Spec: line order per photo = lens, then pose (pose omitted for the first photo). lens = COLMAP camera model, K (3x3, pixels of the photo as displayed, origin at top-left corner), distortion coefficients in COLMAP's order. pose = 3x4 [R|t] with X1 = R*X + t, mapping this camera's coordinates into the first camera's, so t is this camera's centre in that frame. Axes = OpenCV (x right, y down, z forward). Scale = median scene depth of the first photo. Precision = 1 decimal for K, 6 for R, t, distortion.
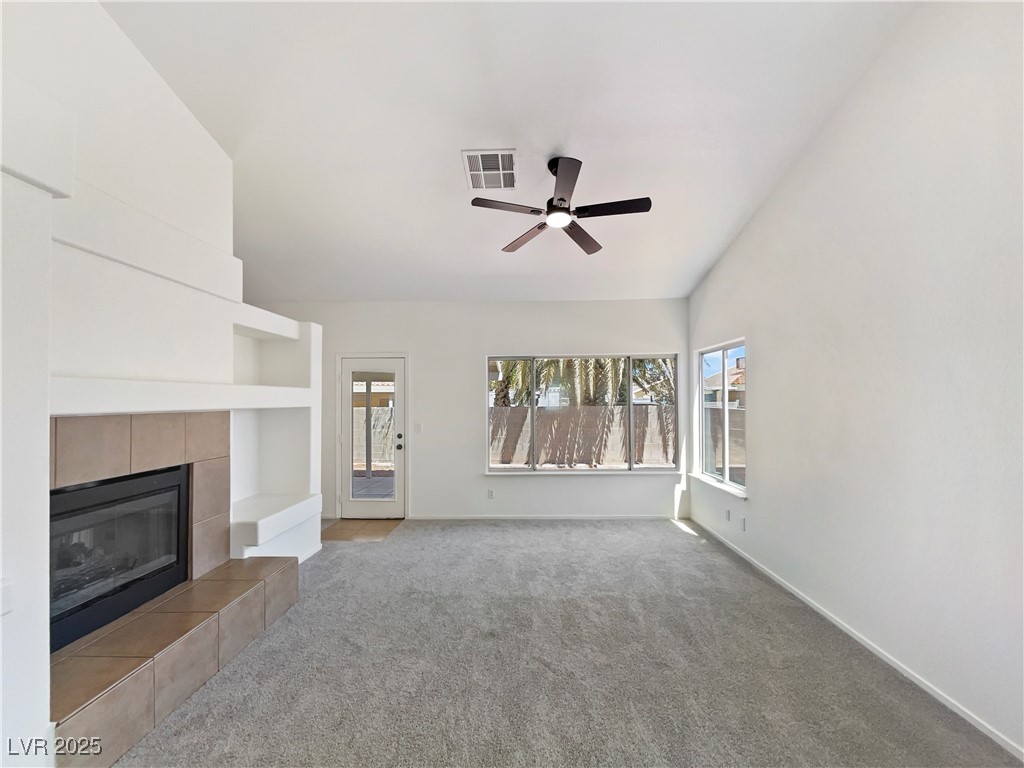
lens RADIAL K [[419.8, 0, 512.2], [0, 419.8, 390.4], [0, 0, 1]] dist [-0.011046, 0.010764]
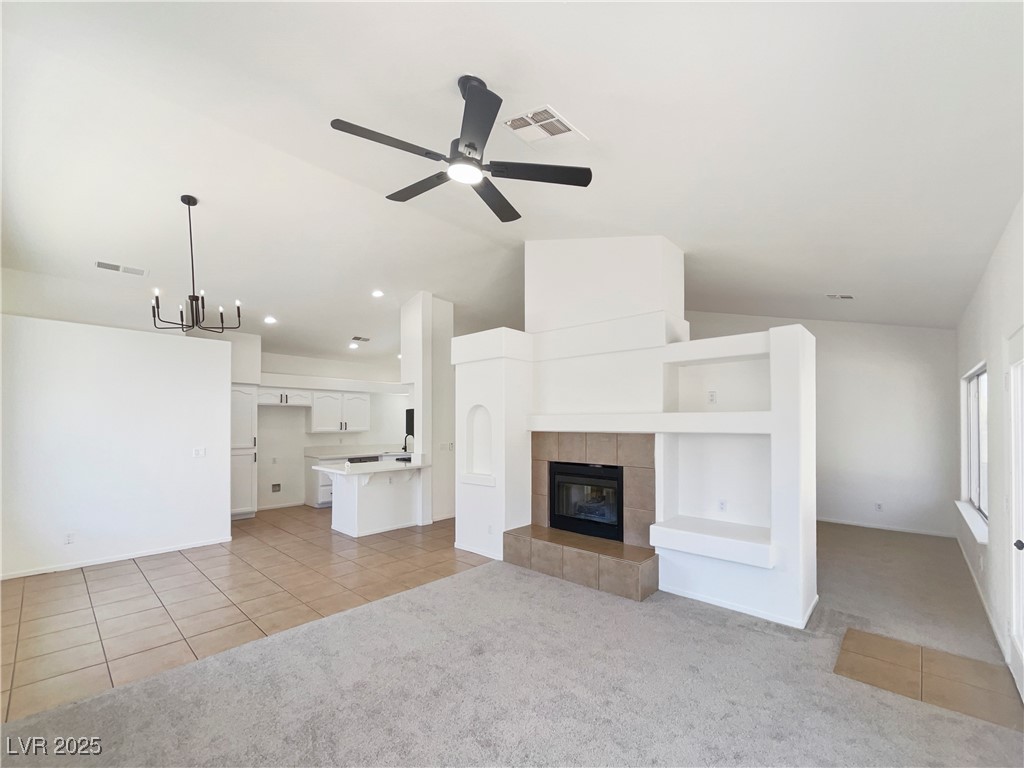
lens RADIAL K [[424.0, 0, 509.1], [0, 424.0, 414.7], [0, 0, 1]] dist [-0.000957, -0.001103]
pose [[-0.655646, -0.008787, -0.755017, 0.607179], [0.020829, 0.999341, -0.029718, 0.020994], [0.754781, -0.035211, -0.655031, 1.542122]]
